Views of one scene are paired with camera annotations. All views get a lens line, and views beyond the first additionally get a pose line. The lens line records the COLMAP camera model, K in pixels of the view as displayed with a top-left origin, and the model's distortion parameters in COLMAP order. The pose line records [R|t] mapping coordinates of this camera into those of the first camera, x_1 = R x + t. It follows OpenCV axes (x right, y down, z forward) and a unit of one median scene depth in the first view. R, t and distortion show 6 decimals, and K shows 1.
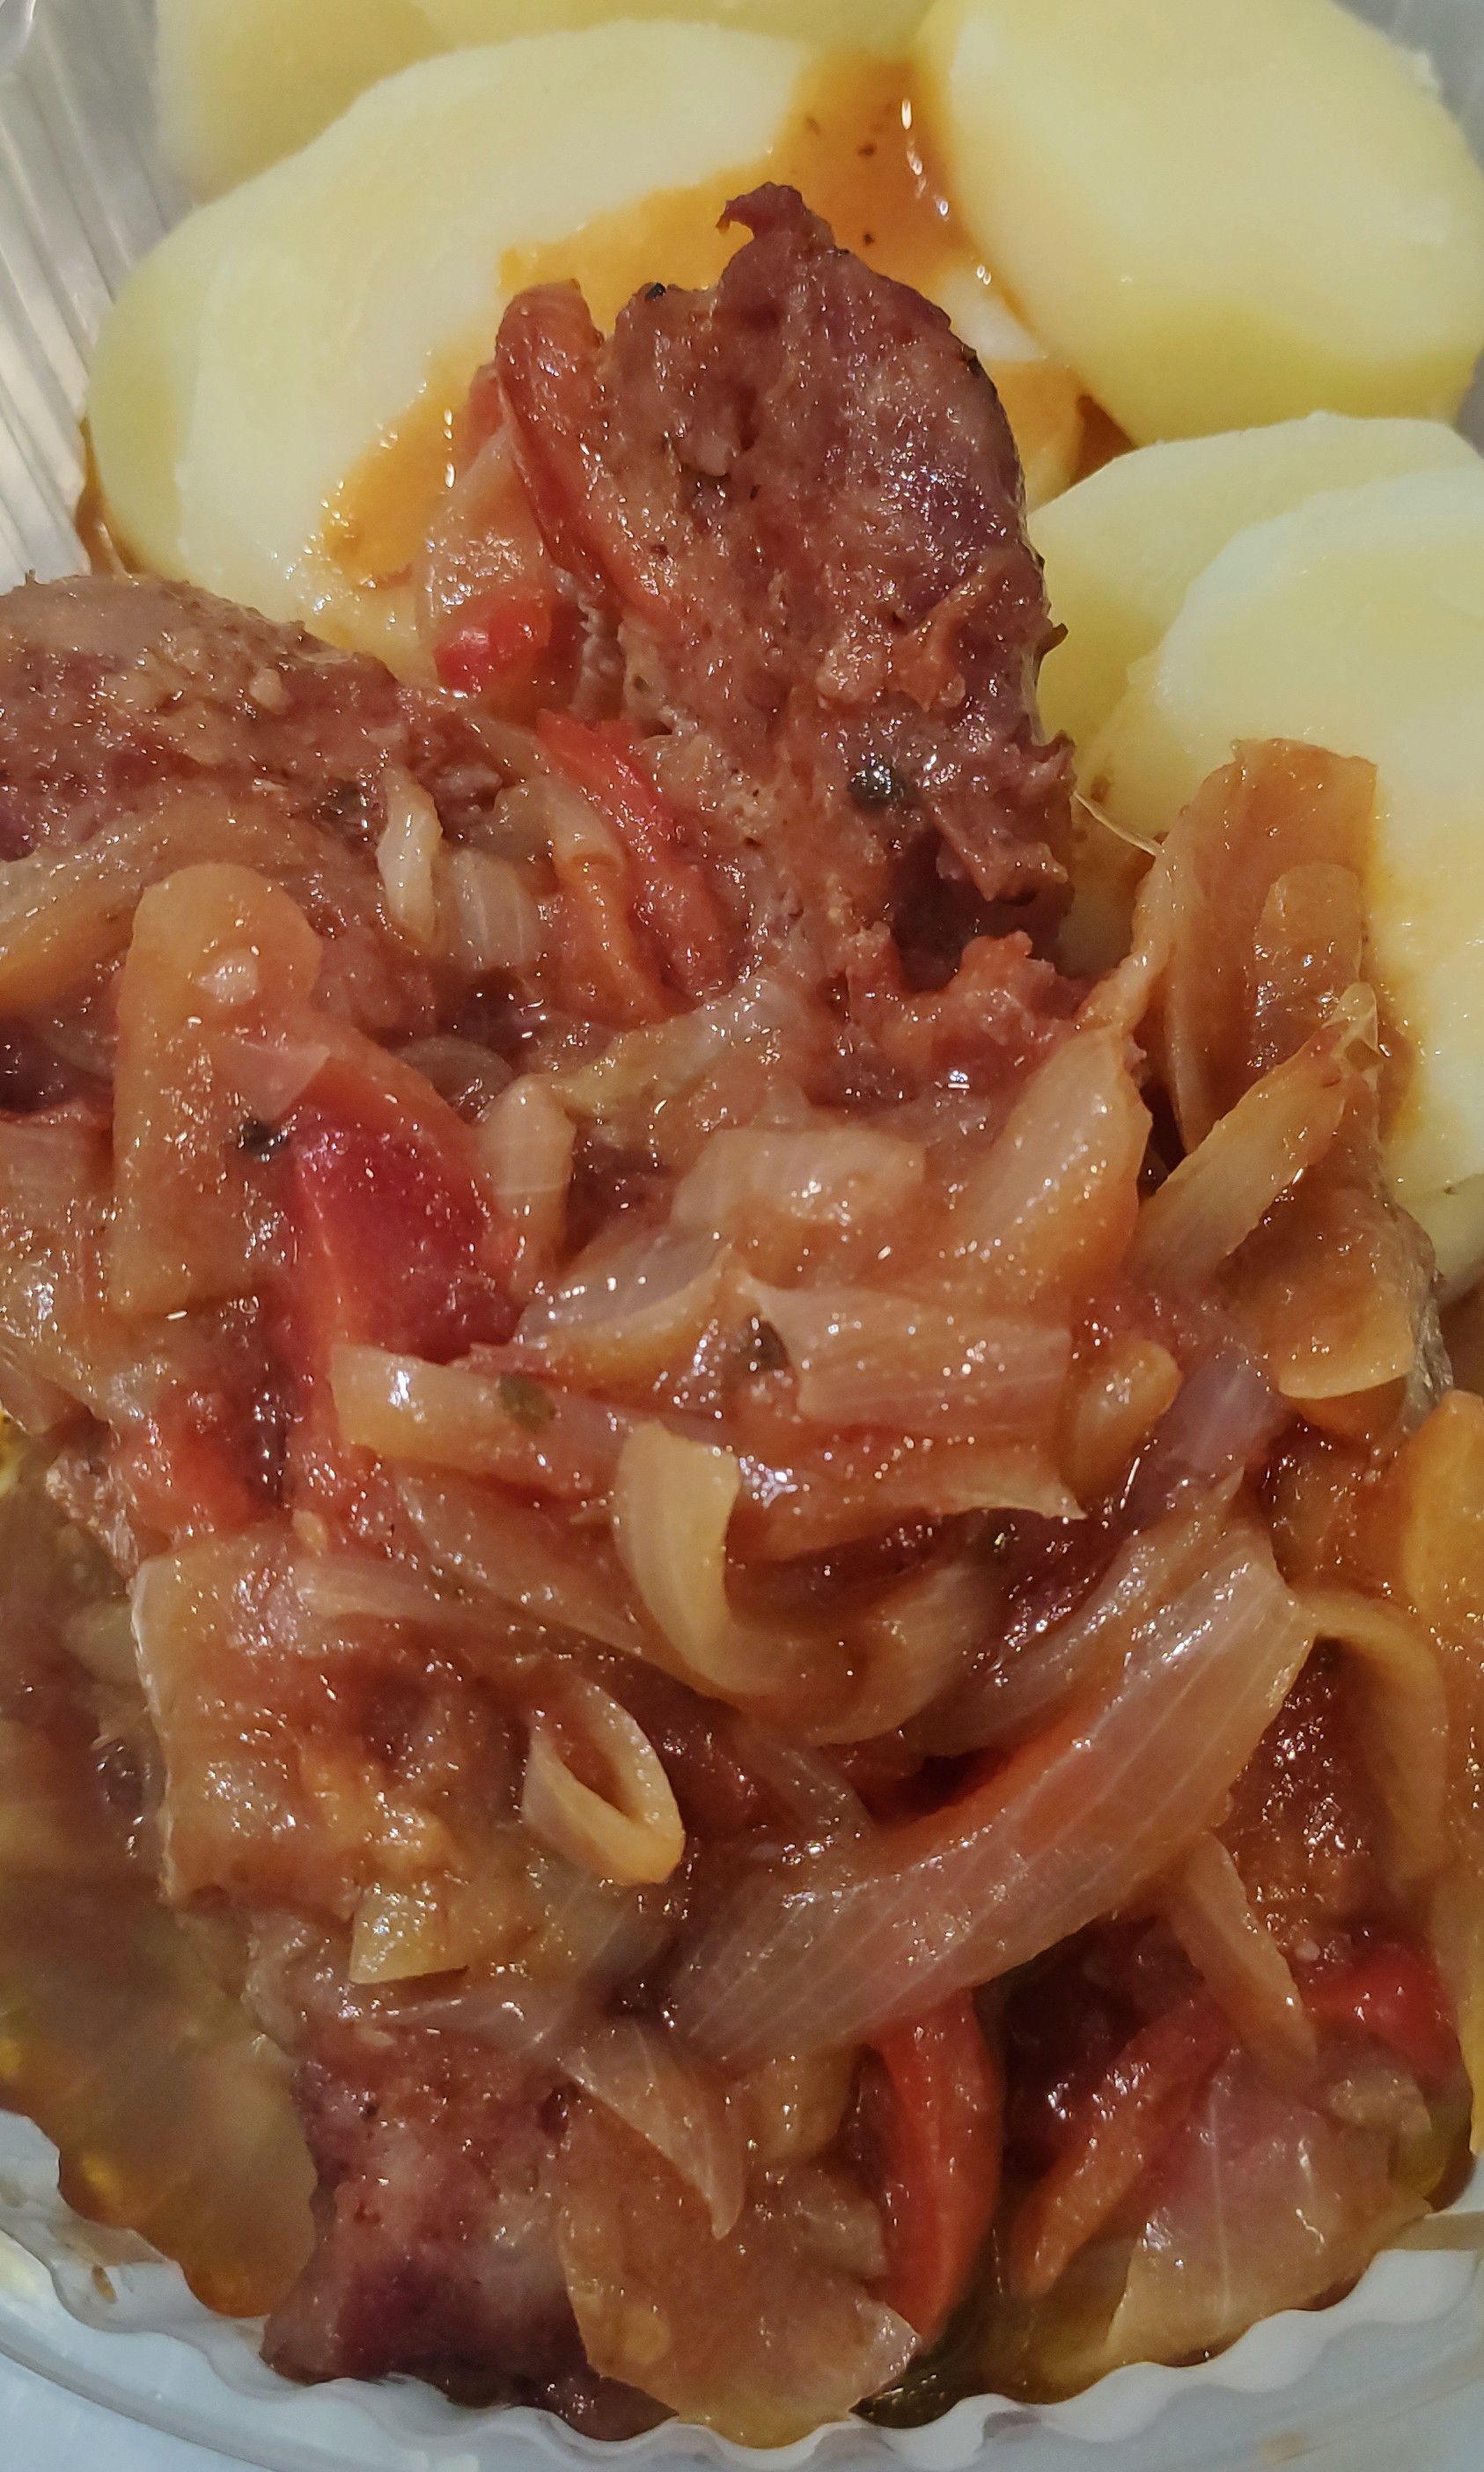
lens RADIAL K [[2007.3, 0, 723.3], [0, 2007.3, 1236.3], [0, 0, 1]] dist [0.010182, -0.008076]
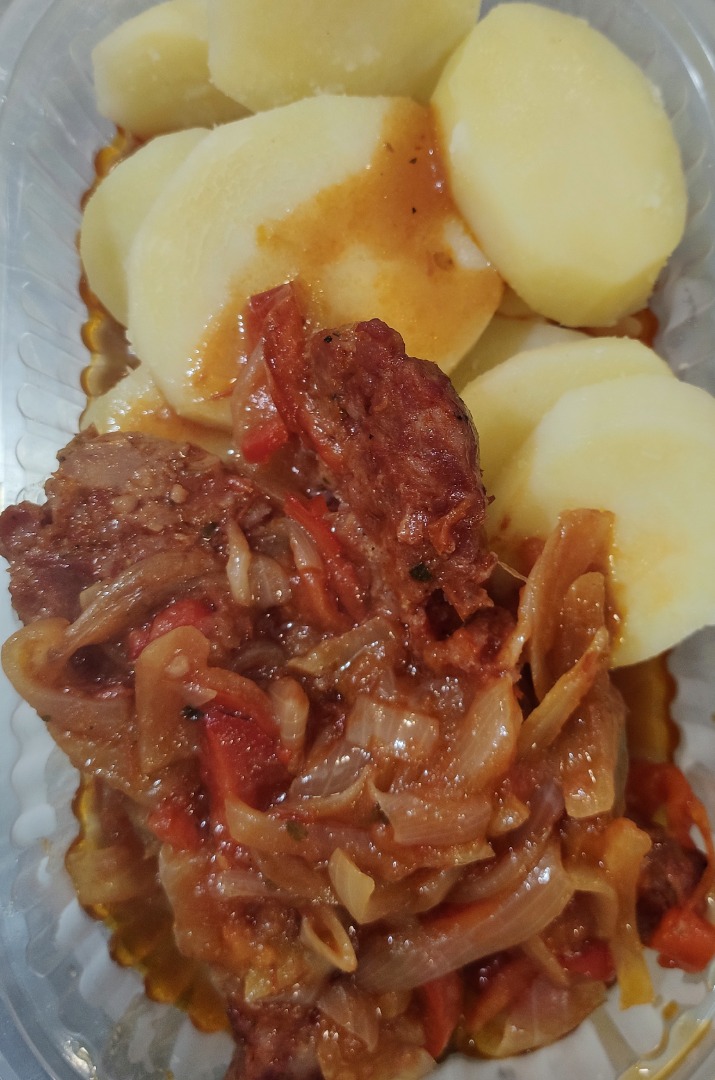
lens RADIAL K [[789.2, 0, 367.3], [0, 789.2, 539.6], [0, 0, 1]] dist [0.009980, 0.005952]
pose [[0.999657, -0.022607, 0.013227, -0.004561], [0.018819, 0.971177, 0.237615, -0.501960], [-0.018217, -0.237285, 0.971269, 0.024108]]
